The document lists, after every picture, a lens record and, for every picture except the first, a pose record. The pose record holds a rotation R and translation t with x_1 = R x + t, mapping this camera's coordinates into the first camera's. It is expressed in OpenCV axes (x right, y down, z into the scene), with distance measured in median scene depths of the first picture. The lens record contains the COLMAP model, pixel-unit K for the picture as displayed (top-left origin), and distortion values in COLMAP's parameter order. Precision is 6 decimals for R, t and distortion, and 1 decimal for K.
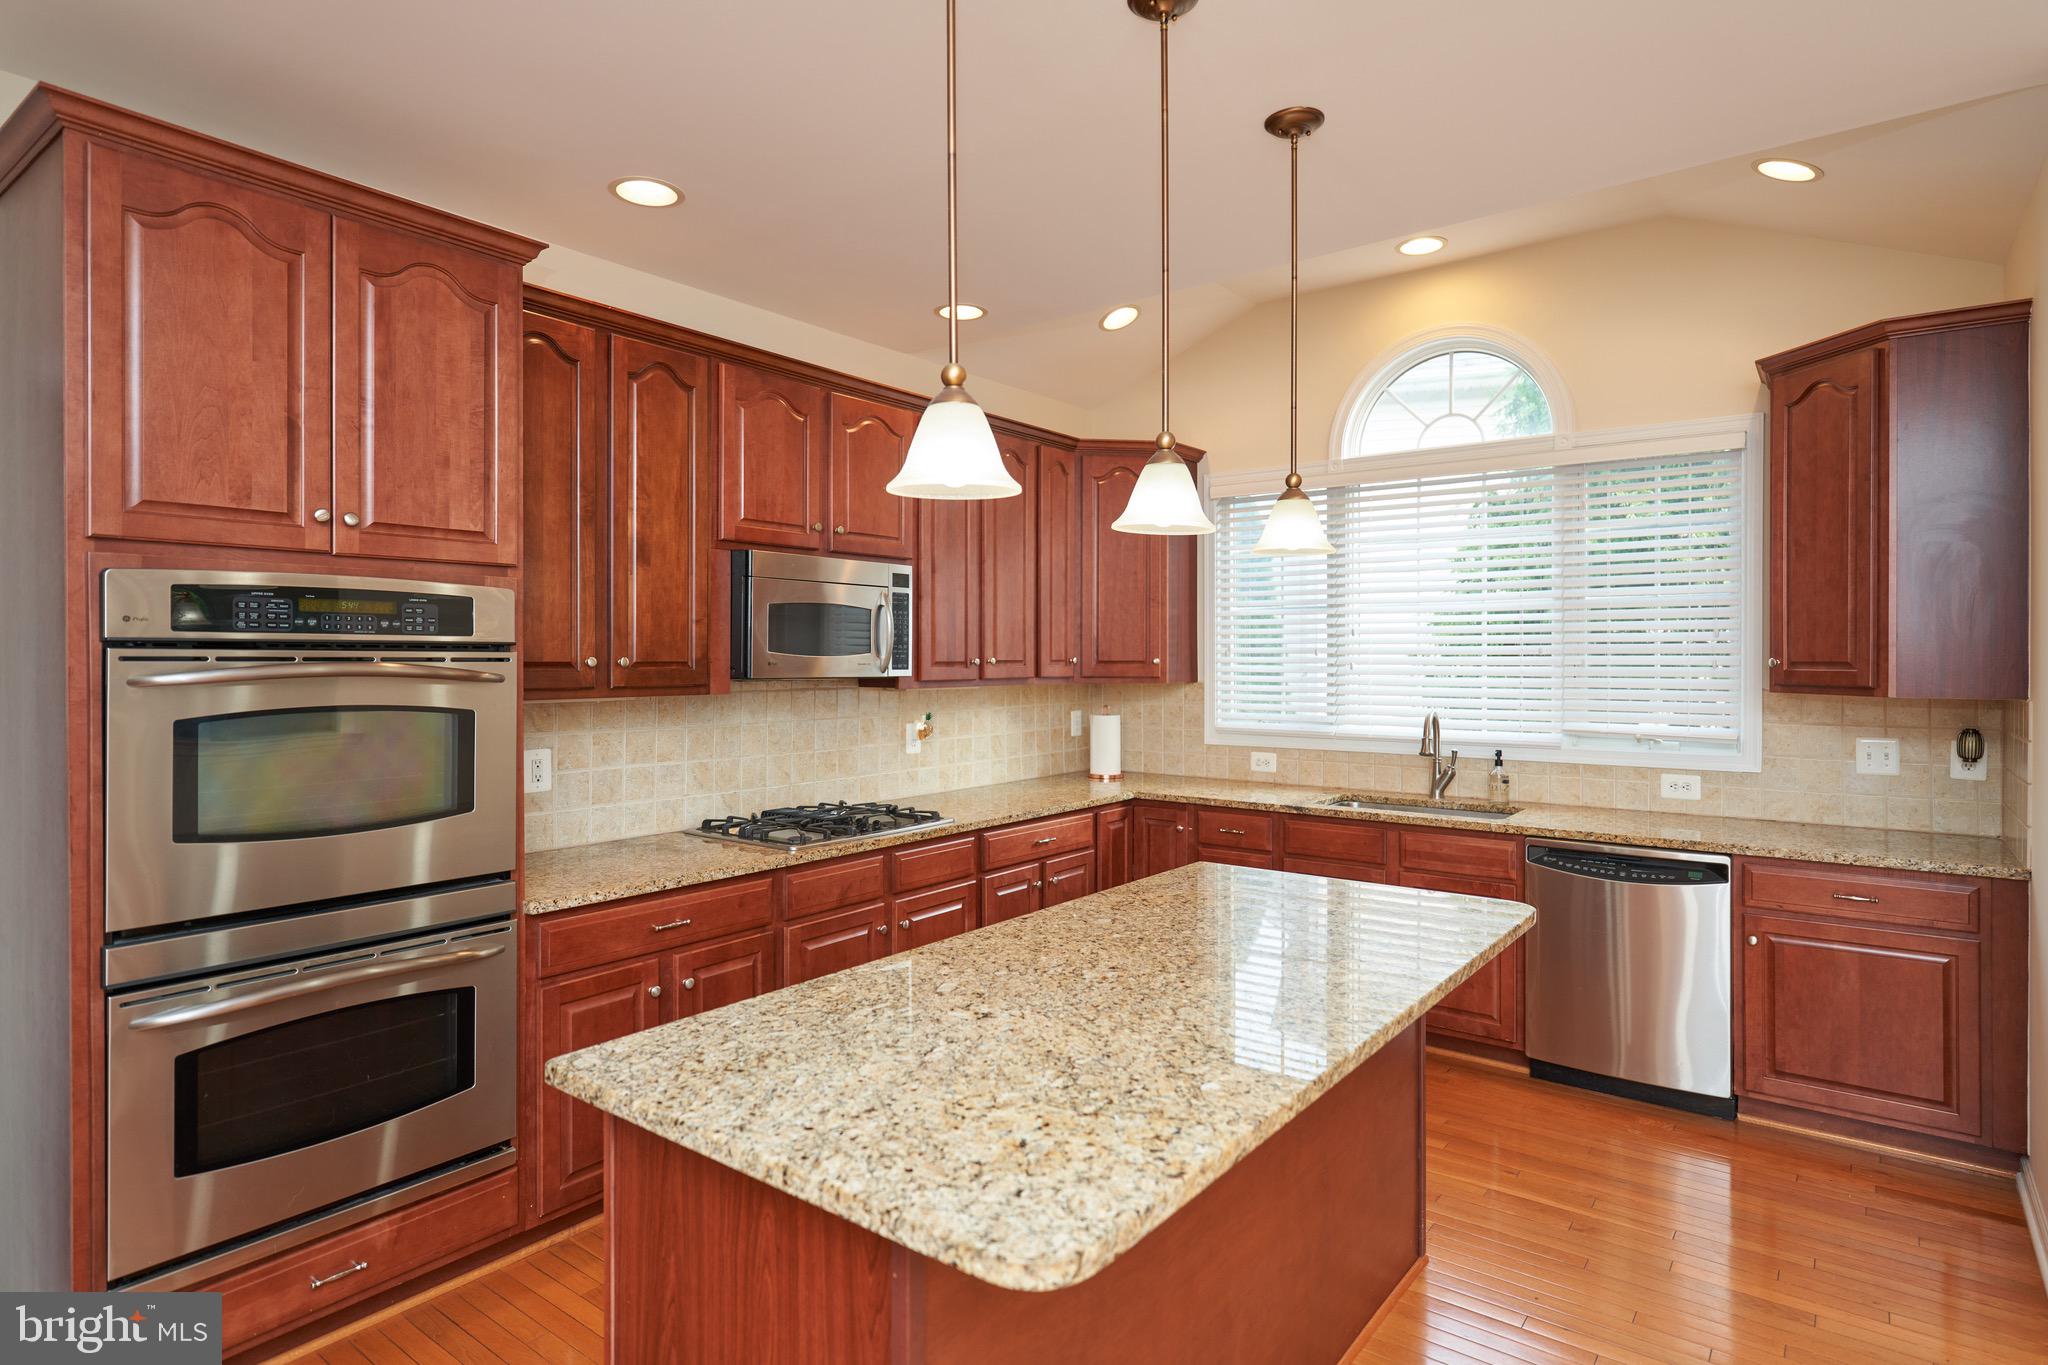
lens RADIAL K [[1088.0, 0, 1019.3], [0, 1088.0, 663.9], [0, 0, 1]] dist [0.004388, -0.000277]
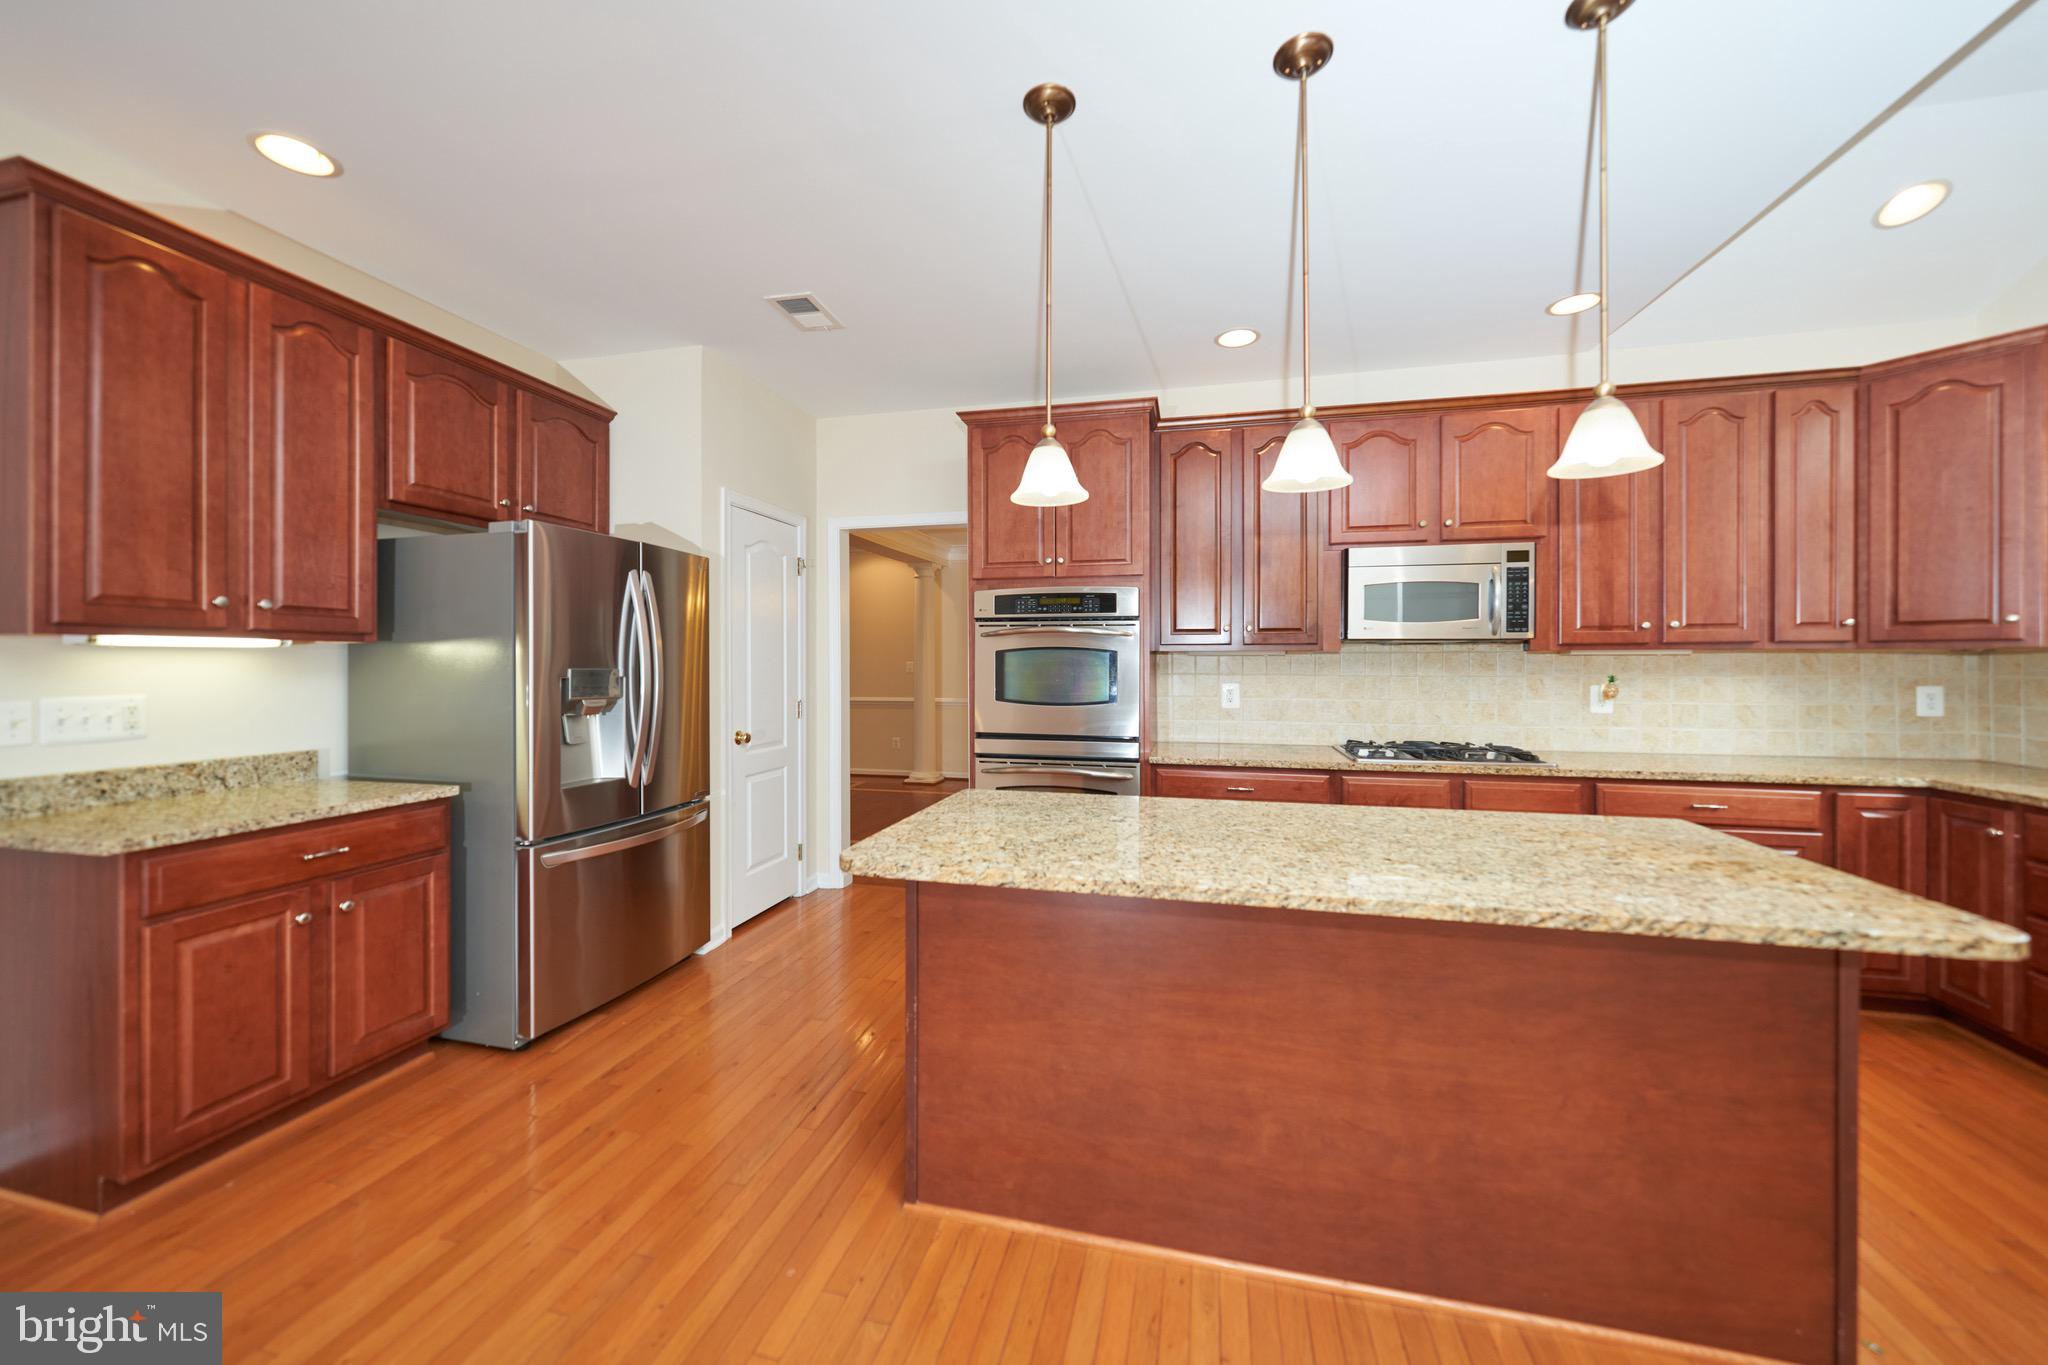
lens RADIAL K [[740.0, 0, 1051.0], [0, 740.0, 668.4], [0, 0, 1]] dist [-0.001823, 0.000554]
pose [[0.417590, 0.002148, -0.908633, 0.484728], [-0.004590, 0.999989, 0.000254, 0.055008], [0.908624, 0.004065, 0.417596, 0.255139]]
